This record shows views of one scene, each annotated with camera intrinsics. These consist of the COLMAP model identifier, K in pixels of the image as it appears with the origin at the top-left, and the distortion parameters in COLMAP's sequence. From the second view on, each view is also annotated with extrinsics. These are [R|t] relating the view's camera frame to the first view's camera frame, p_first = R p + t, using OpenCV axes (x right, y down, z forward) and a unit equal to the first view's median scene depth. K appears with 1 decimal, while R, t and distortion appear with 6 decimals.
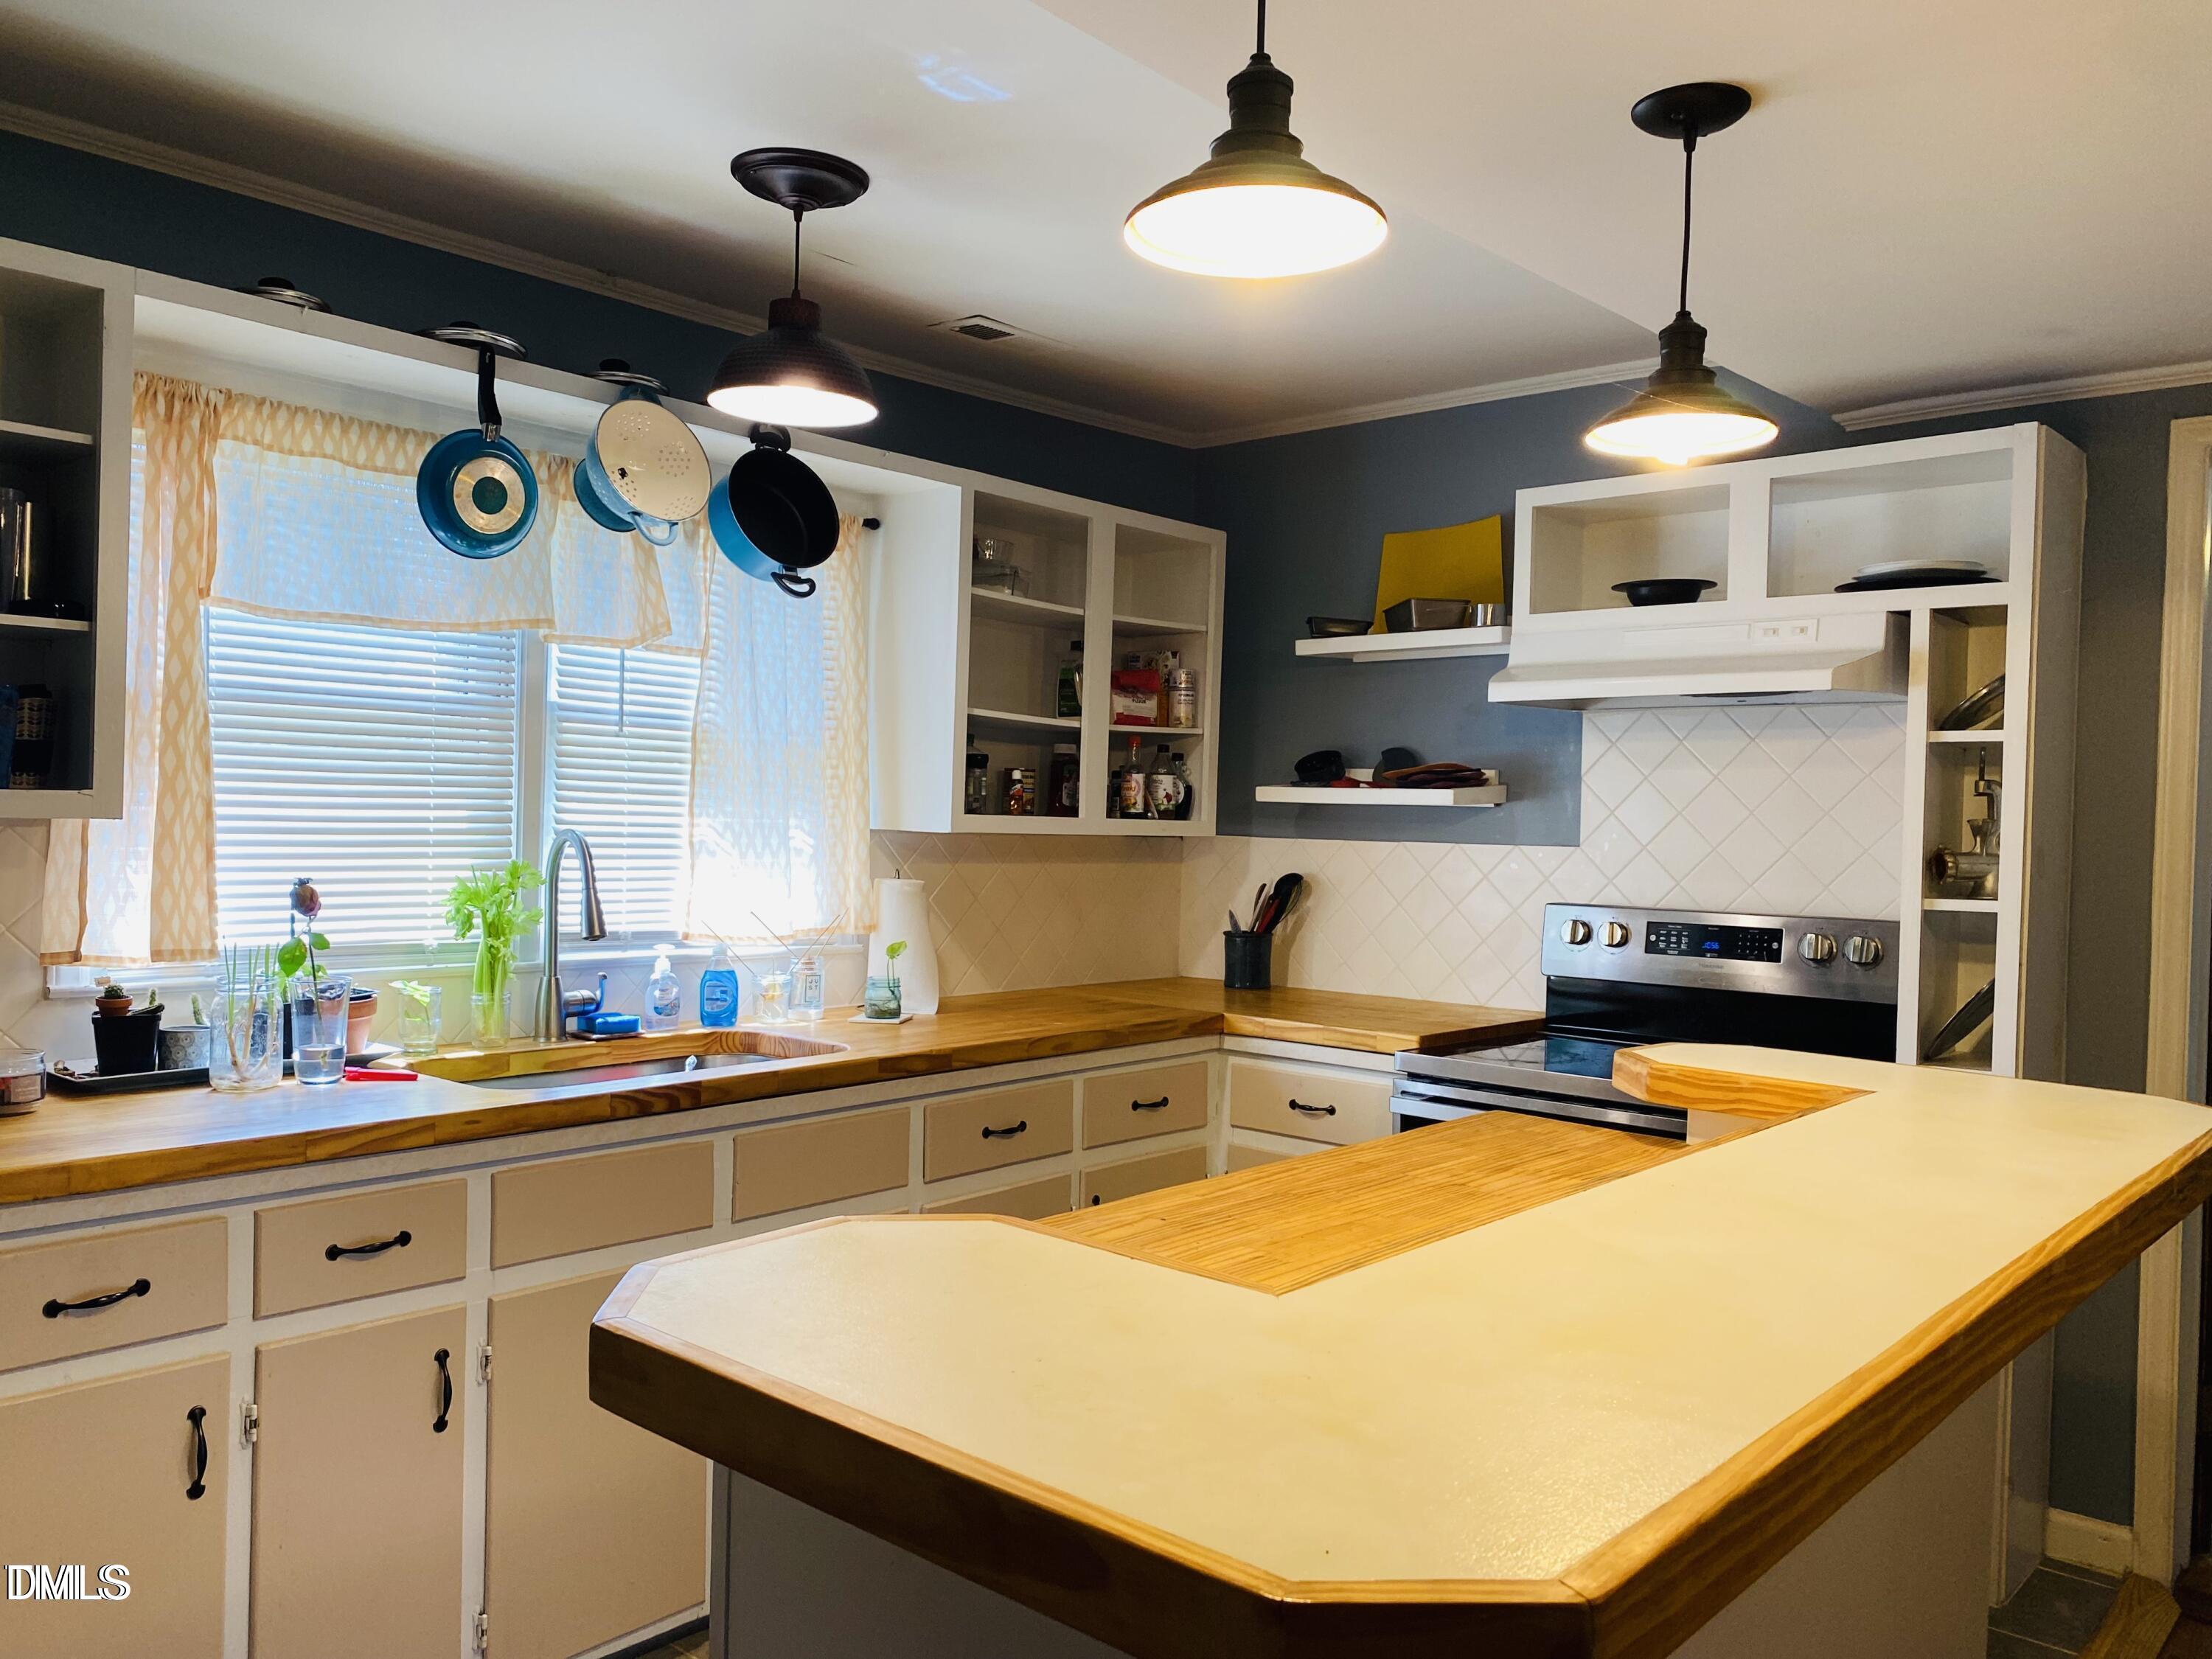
lens RADIAL K [[1689.0, 0, 1100.5], [0, 1689.0, 849.5], [0, 0, 1]] dist [0.036124, -0.080521]
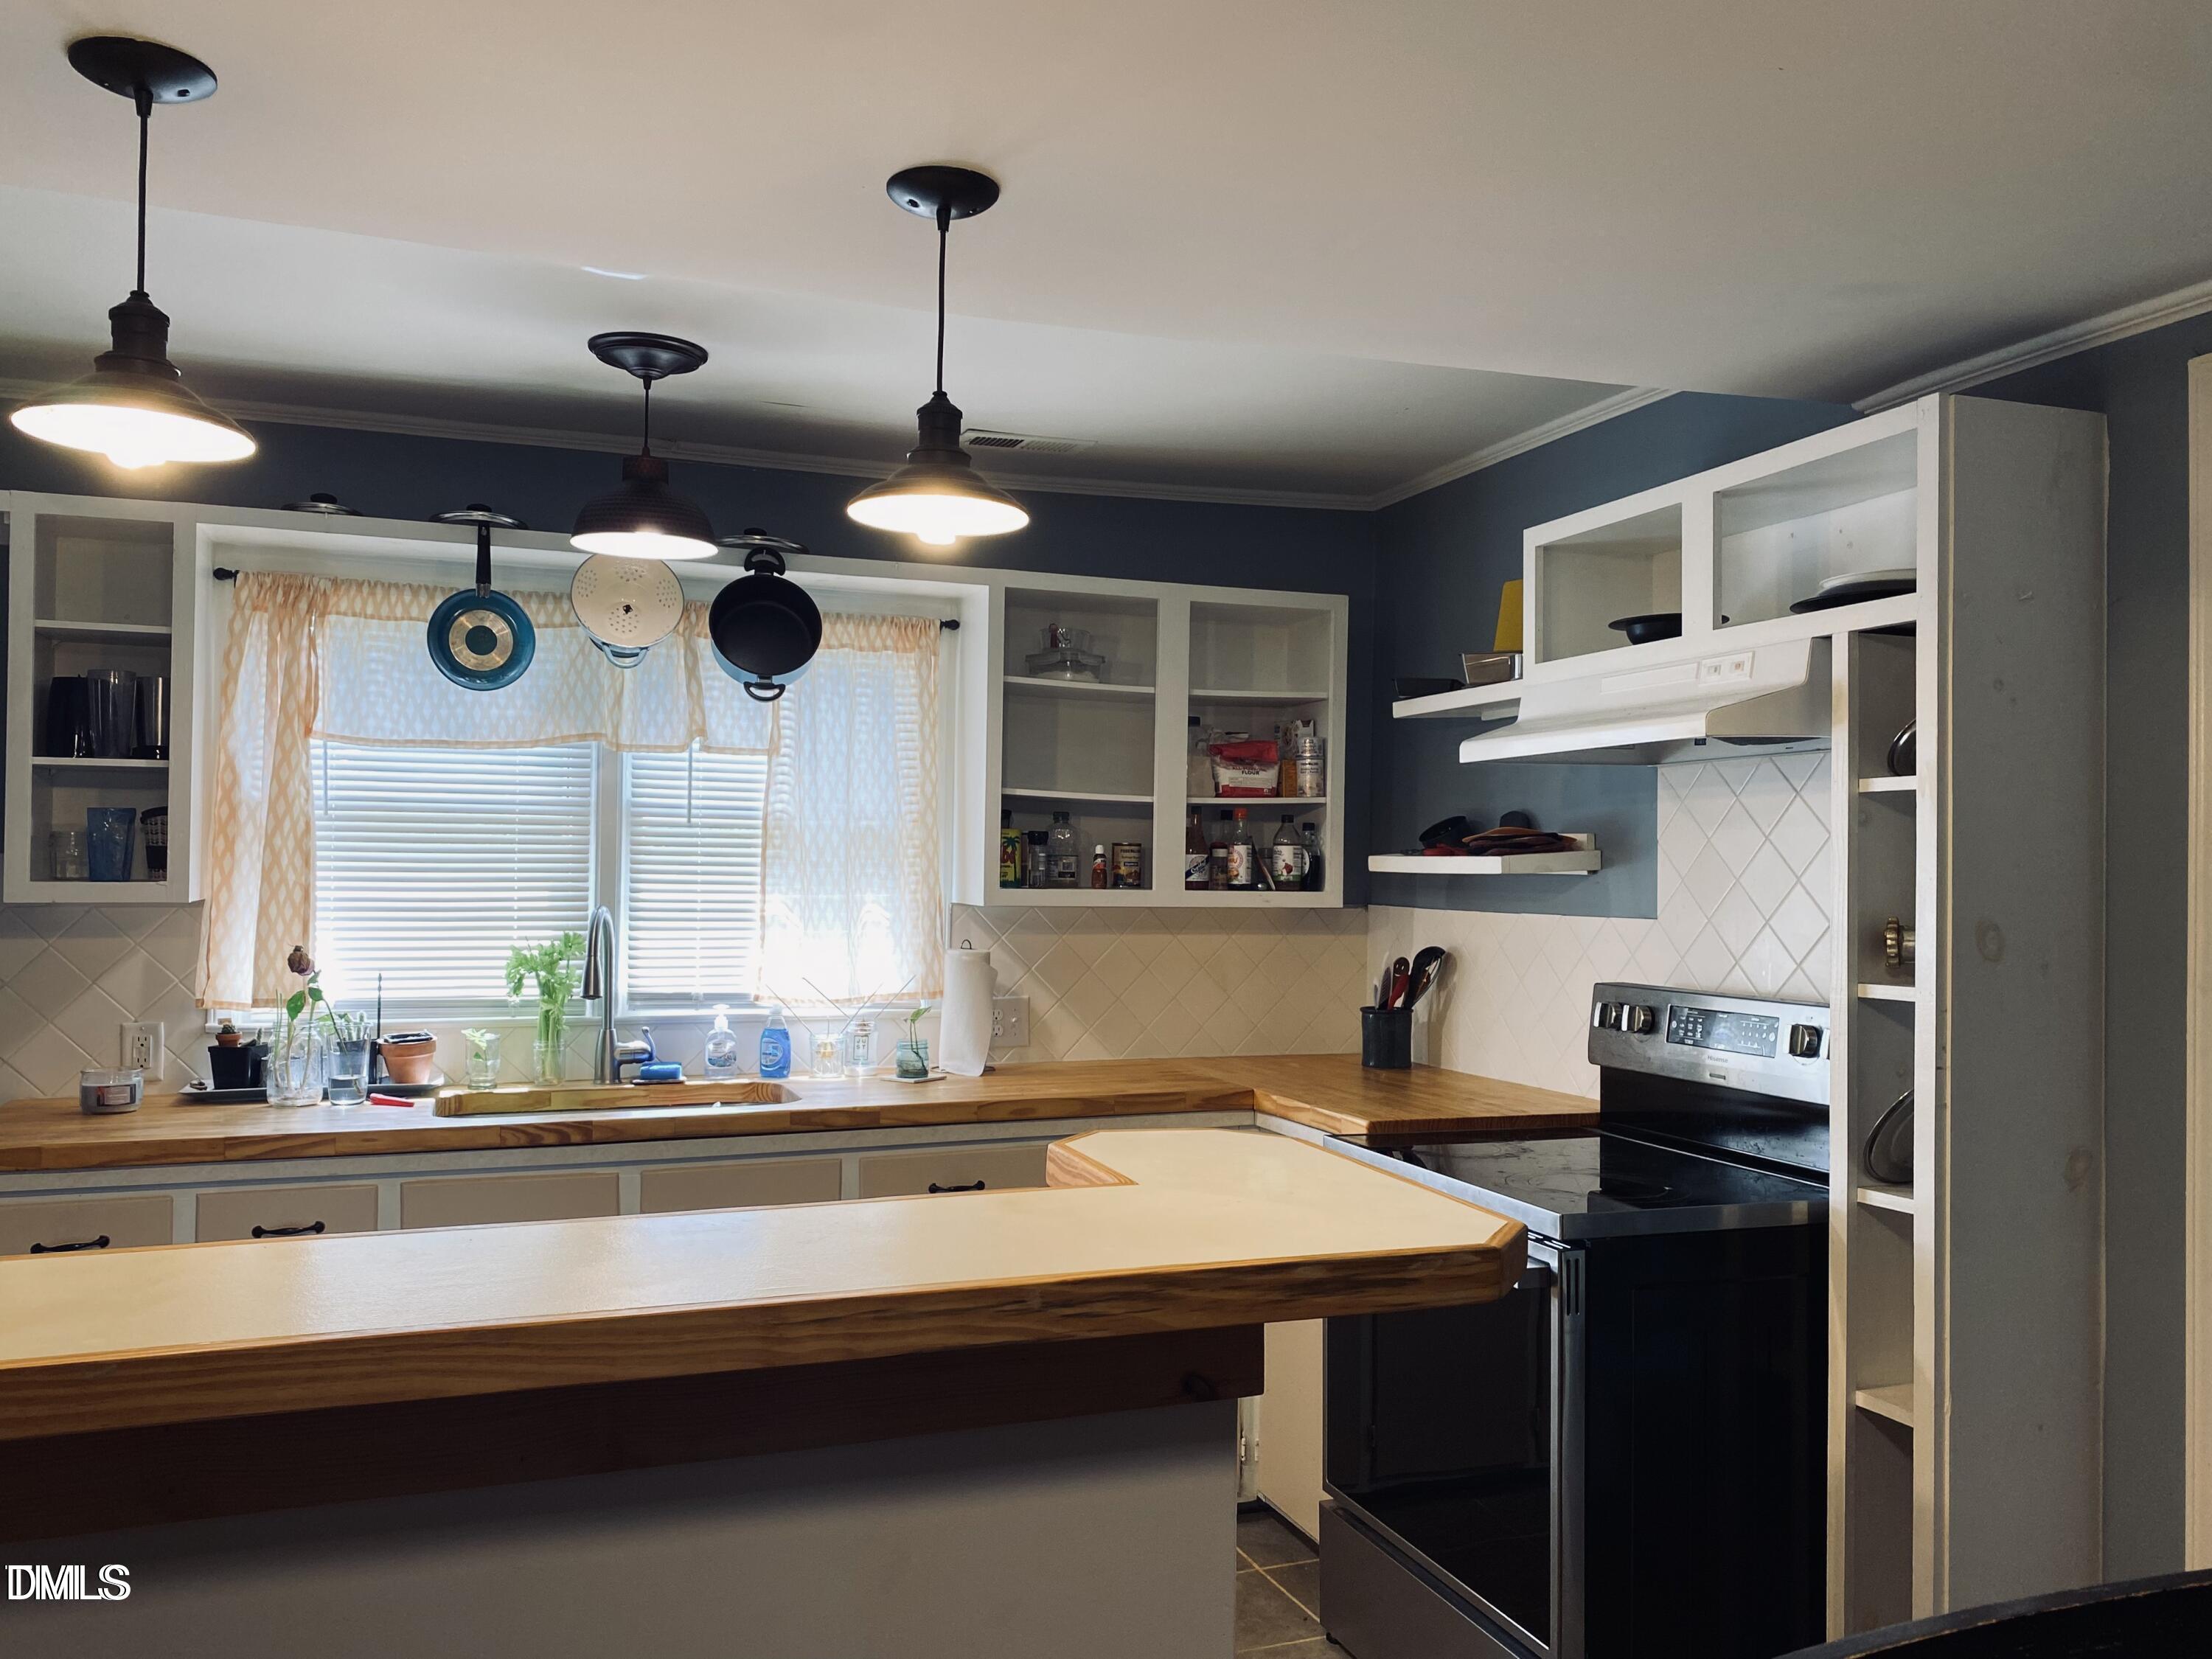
lens RADIAL K [[1689.0, 0, 1099.4], [0, 1689.0, 852.0], [0, 0, 1]] dist [0.036124, -0.080521]
pose [[0.880070, -0.019301, -0.474452, 0.537642], [0.001551, 0.999285, -0.037774, -0.004418], [0.474842, 0.032508, 0.879470, 0.103837]]
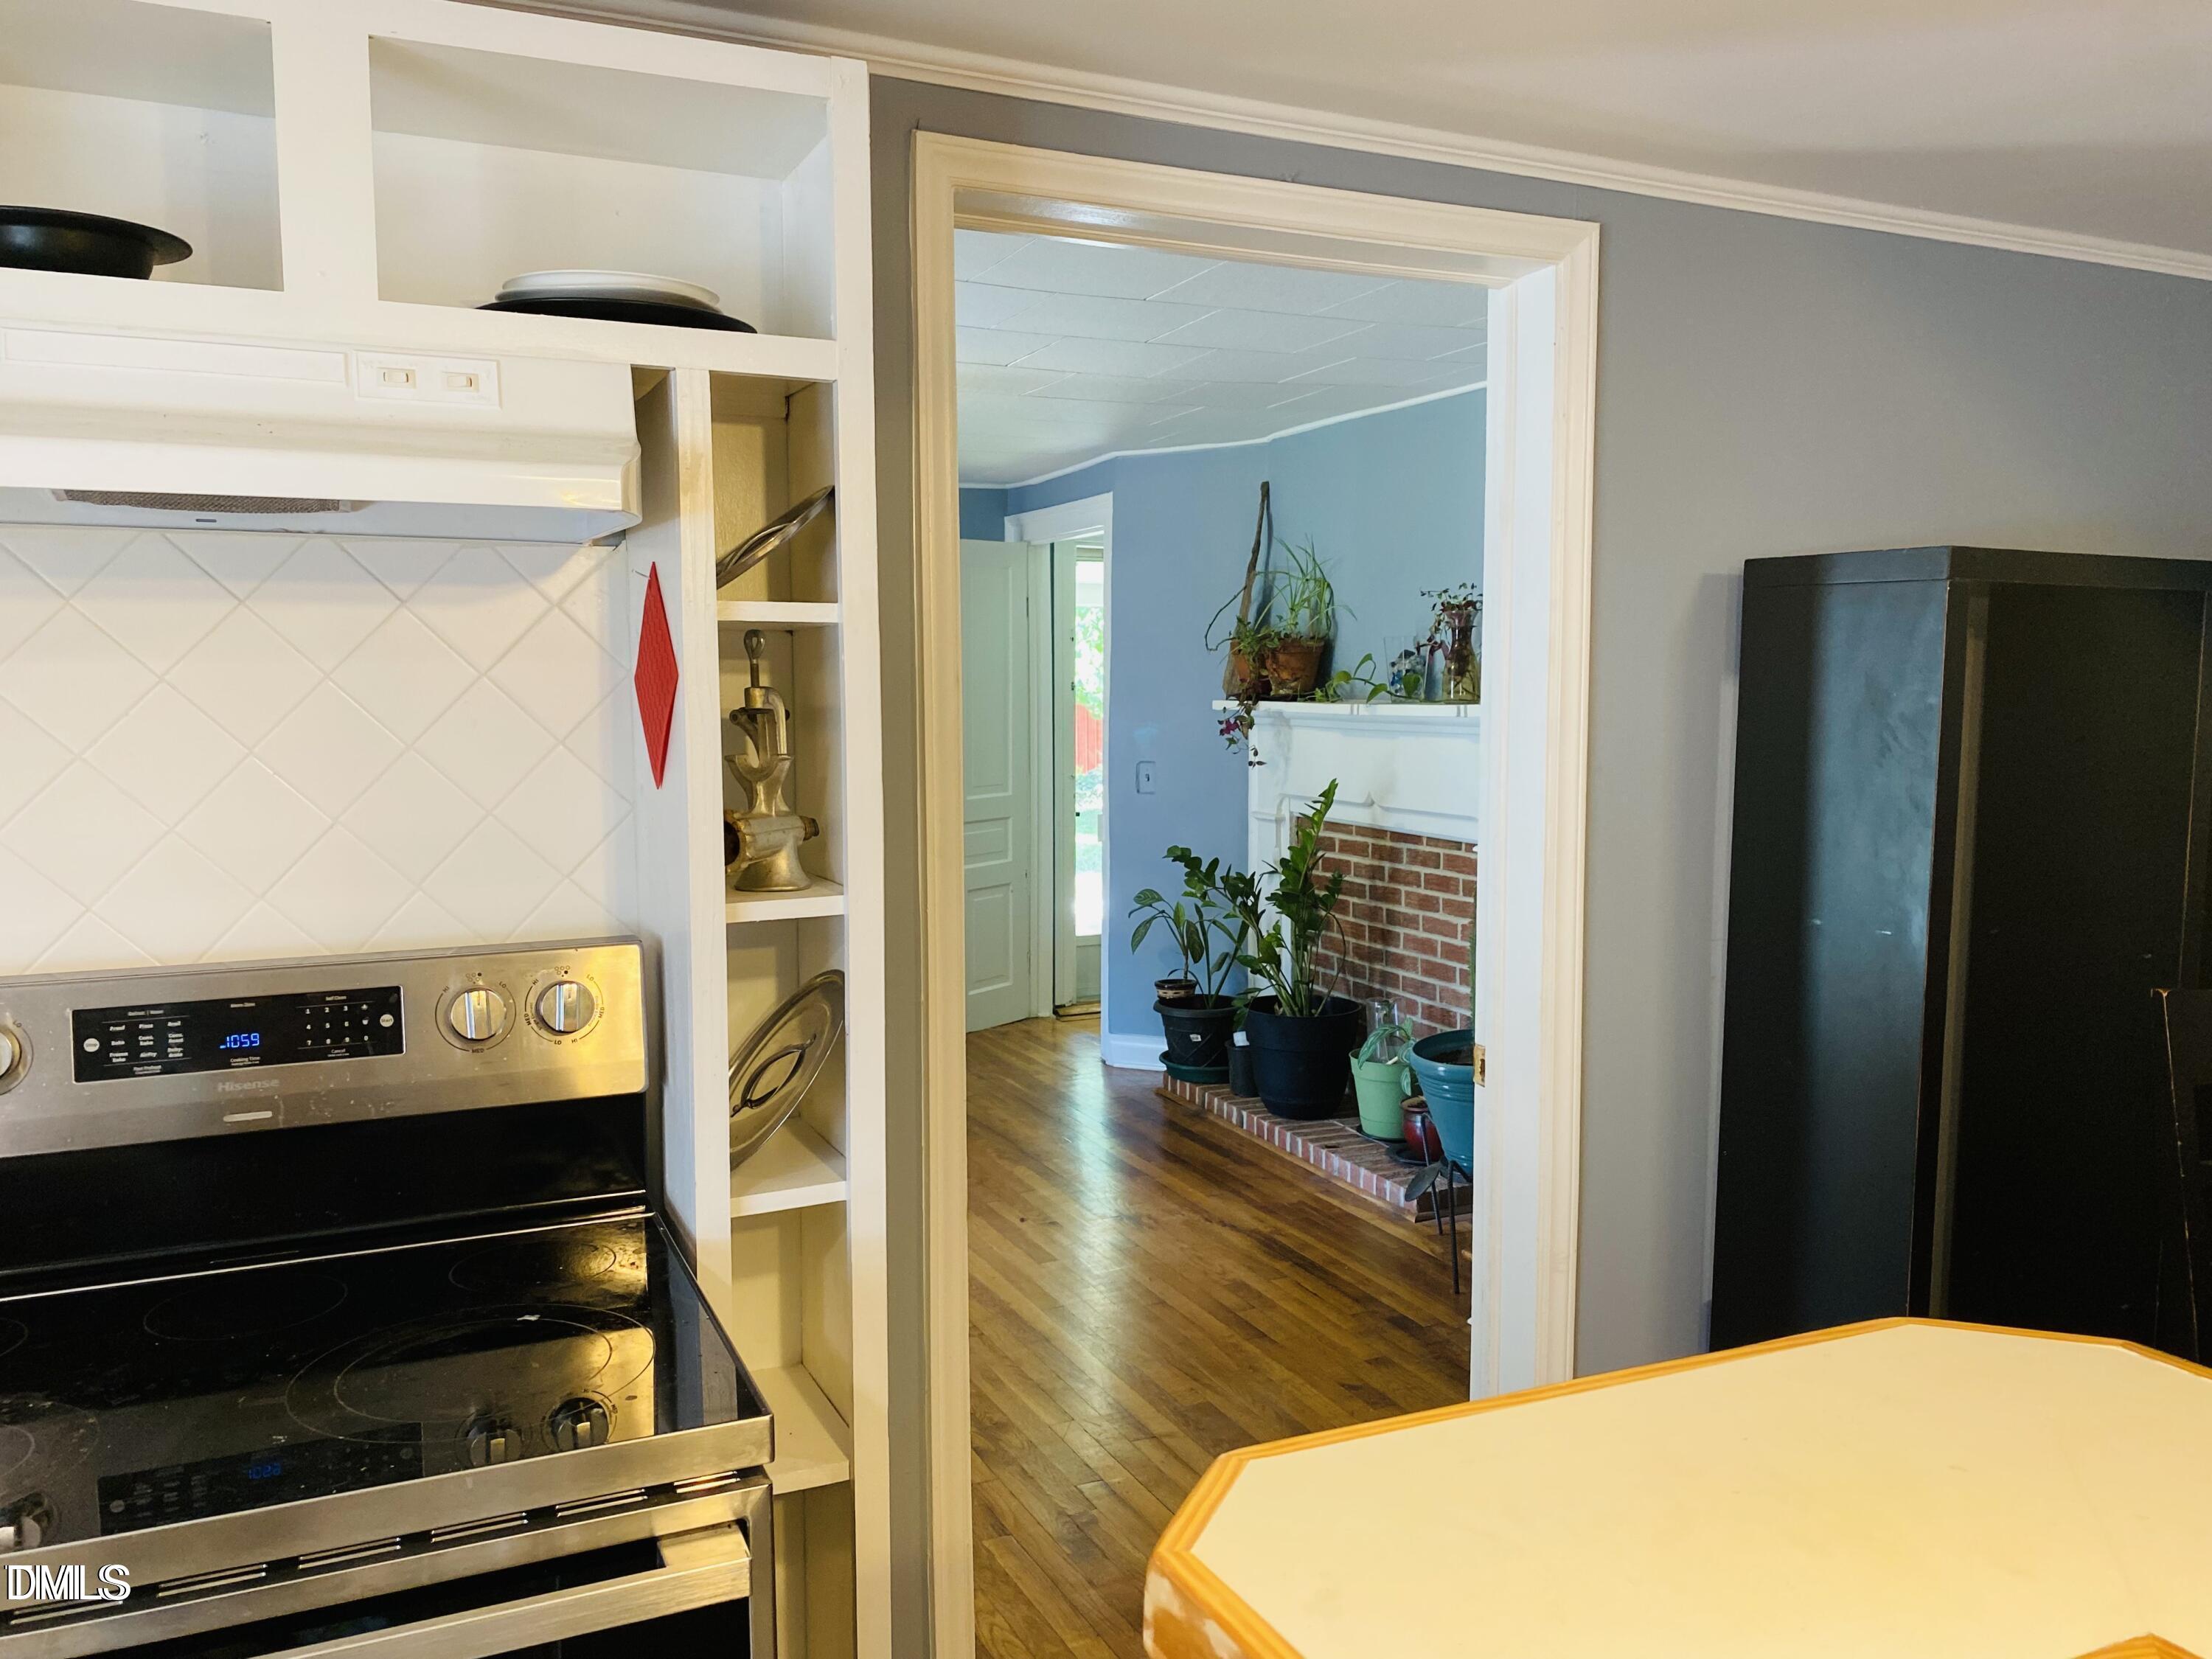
lens RADIAL K [[1689.0, 0, 1110.7], [0, 1689.0, 824.8], [0, 0, 1]] dist [0.036124, -0.080521]
pose [[0.389157, -0.098877, 0.915849, 0.031171], [0.031598, 0.995070, 0.094003, -0.043616], [-0.920629, -0.007643, 0.390363, 0.648203]]
